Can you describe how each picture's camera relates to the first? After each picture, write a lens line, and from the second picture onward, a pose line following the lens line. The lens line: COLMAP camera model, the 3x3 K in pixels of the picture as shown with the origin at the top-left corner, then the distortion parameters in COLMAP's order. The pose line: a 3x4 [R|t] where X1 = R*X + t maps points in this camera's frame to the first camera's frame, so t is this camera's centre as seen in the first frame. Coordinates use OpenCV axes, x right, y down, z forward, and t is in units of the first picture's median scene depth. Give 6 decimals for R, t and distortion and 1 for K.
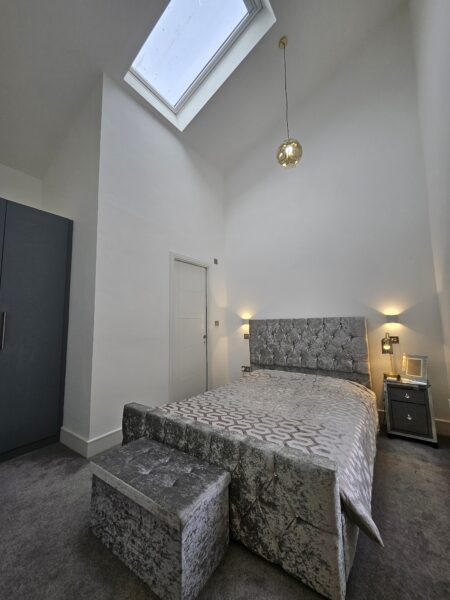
lens RADIAL K [[235.8, 0, 224.9], [0, 235.8, 300.0], [0, 0, 1]] dist [0.008137, 0.001461]
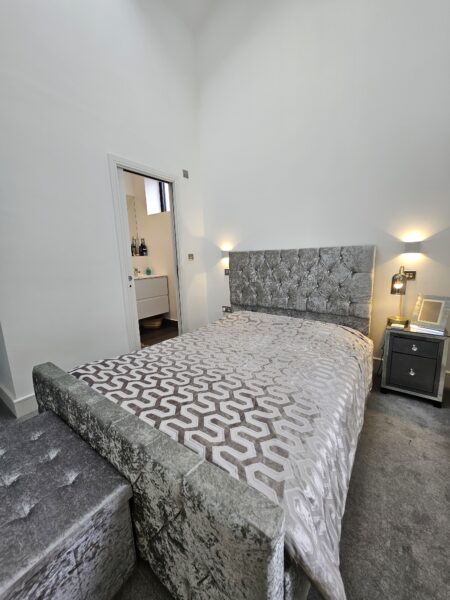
lens RADIAL K [[235.8, 0, 224.5], [0, 235.8, 297.1], [0, 0, 1]] dist [0.008137, 0.001461]
pose [[0.999689, -0.007592, -0.023771, 0.187748], [0.013545, 0.965144, 0.261369, 0.038157], [0.020959, -0.261610, 0.964946, 0.316759]]
